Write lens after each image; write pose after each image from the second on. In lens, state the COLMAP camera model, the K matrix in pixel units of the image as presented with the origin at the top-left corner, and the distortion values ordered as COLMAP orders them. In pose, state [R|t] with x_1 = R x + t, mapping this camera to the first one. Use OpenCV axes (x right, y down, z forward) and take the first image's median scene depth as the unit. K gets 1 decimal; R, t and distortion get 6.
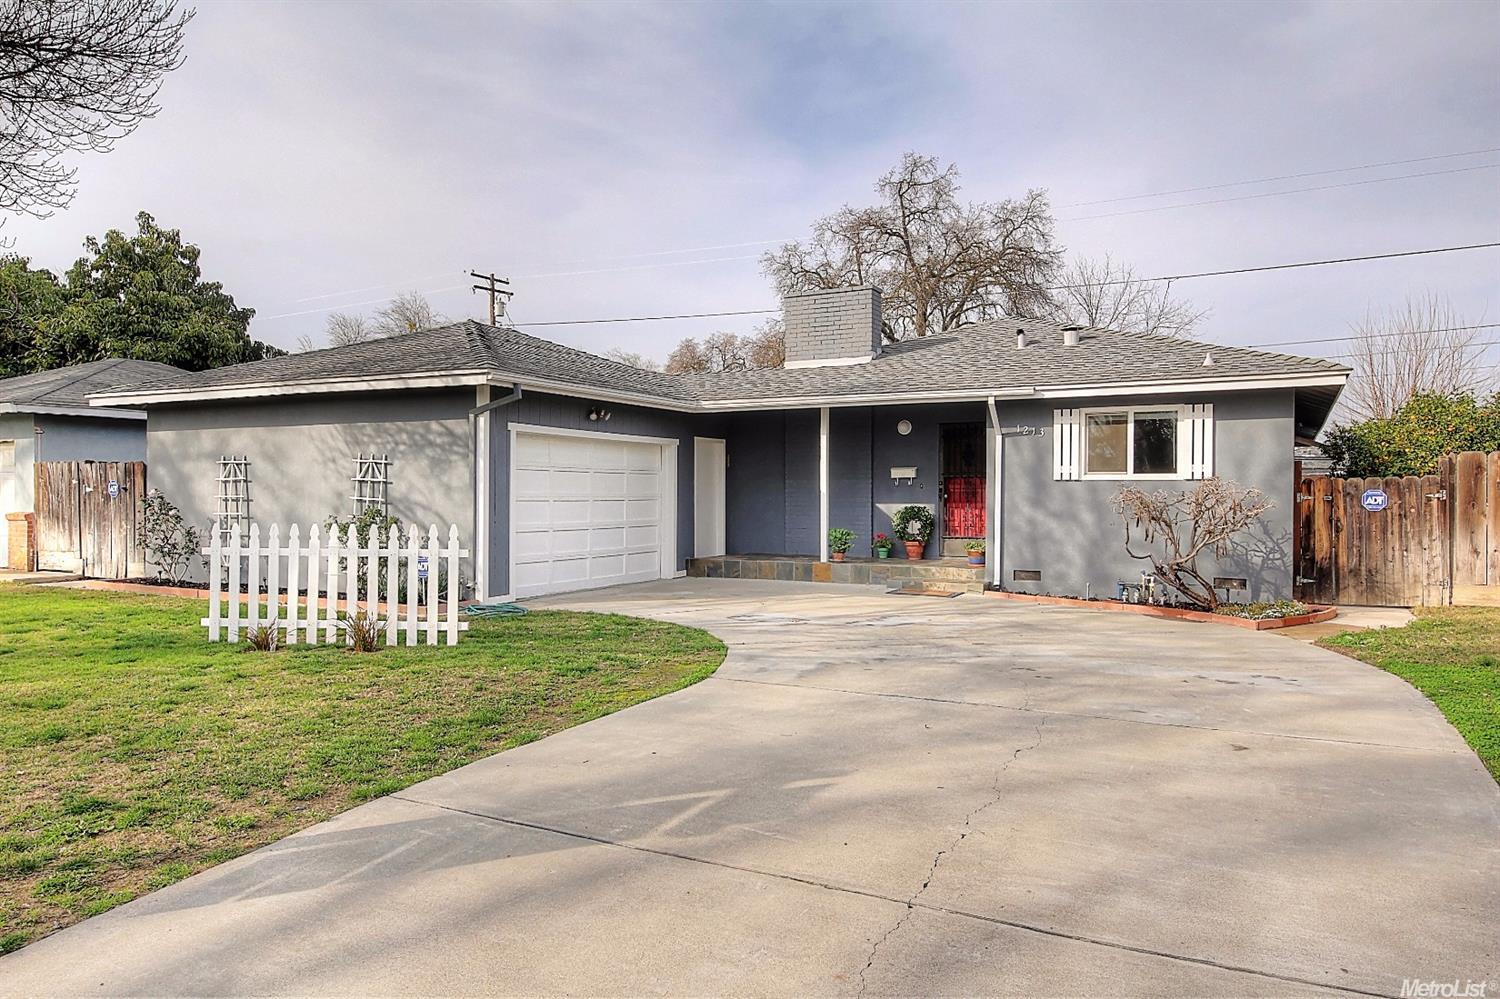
lens RADIAL K [[1007.6, 0, 750.0], [0, 1007.6, 499.5], [0, 0, 1]] dist [0.040504, -0.053697]
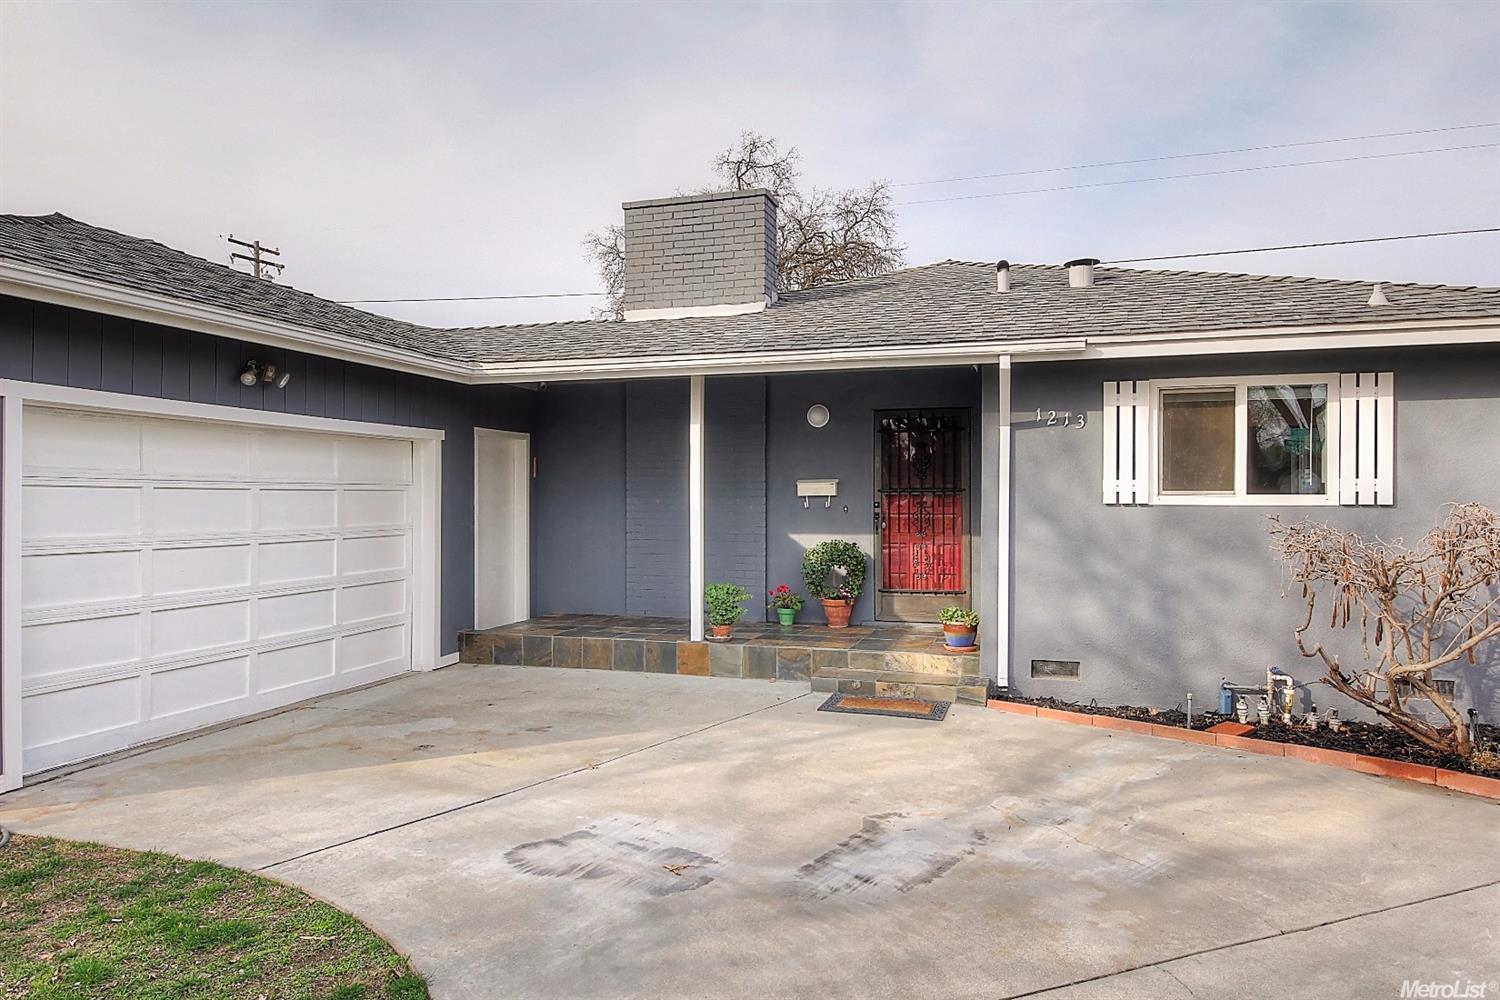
lens RADIAL K [[968.8, 0, 750.0], [0, 968.8, 500.0], [0, 0, 1]] dist [0.039515, -0.037072]
pose [[0.983824, -0.001571, 0.179129, 0.002943], [0.002281, 0.999990, -0.003759, -0.017981], [-0.179122, 0.004107, 0.983818, 0.440232]]
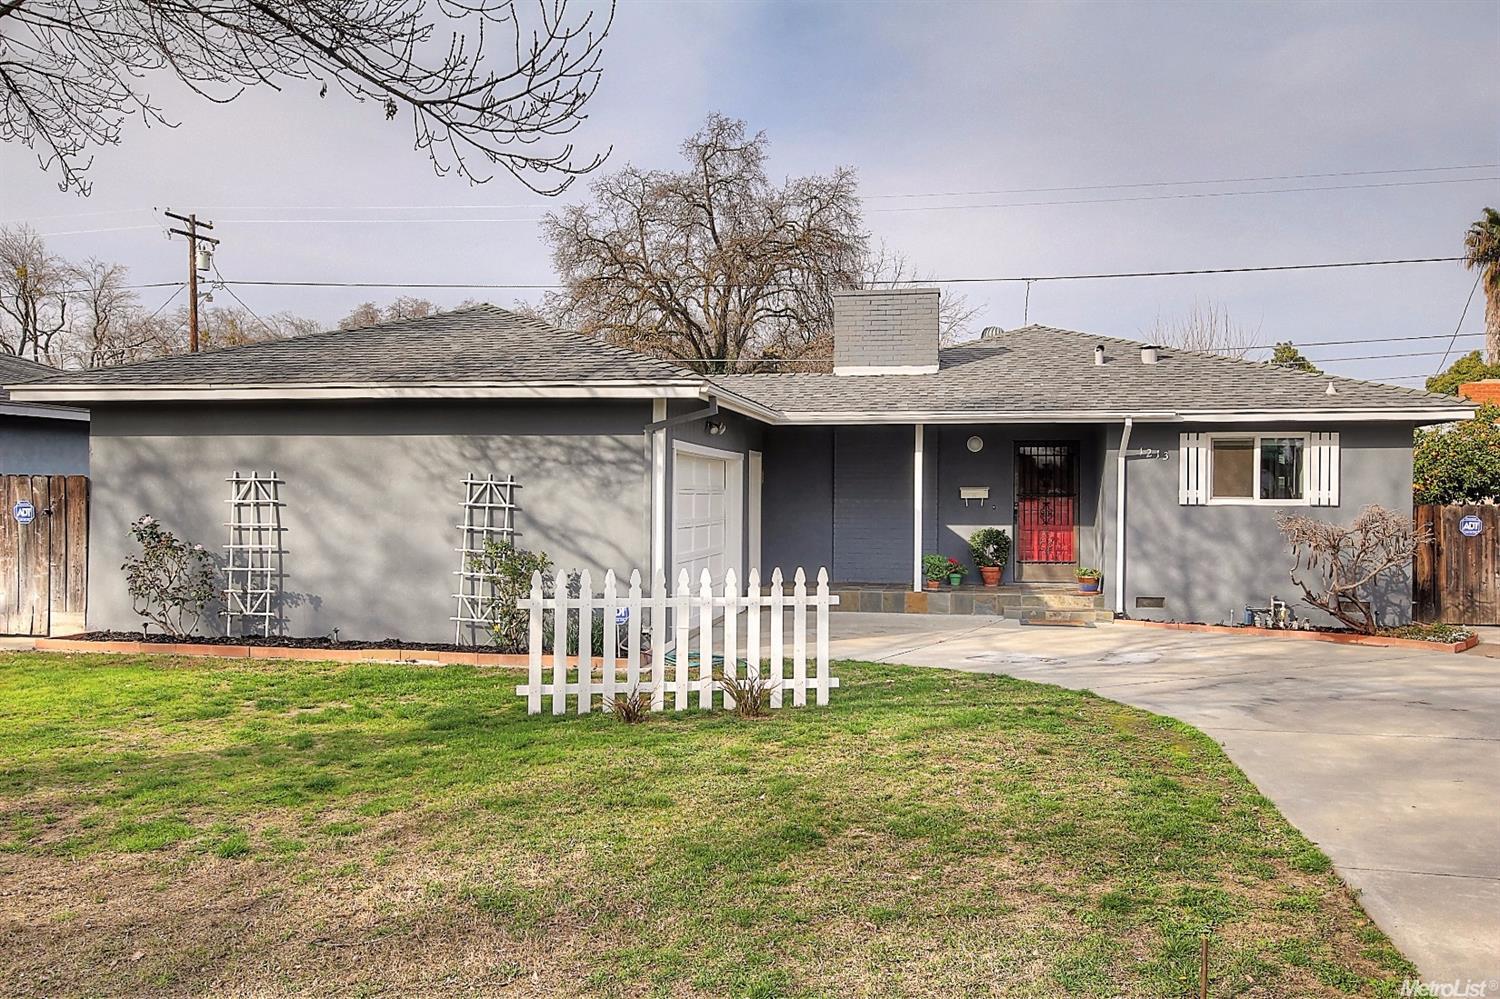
lens RADIAL K [[1185.7, 0, 750.0], [0, 1185.7, 499.5], [0, 0, 1]] dist [0.041076, -0.004552]
pose [[0.954645, 0.001720, 0.297741, -0.396791], [-0.001433, 0.999998, -0.001182, -0.020037], [-0.297742, 0.000702, 0.954646, 0.016942]]
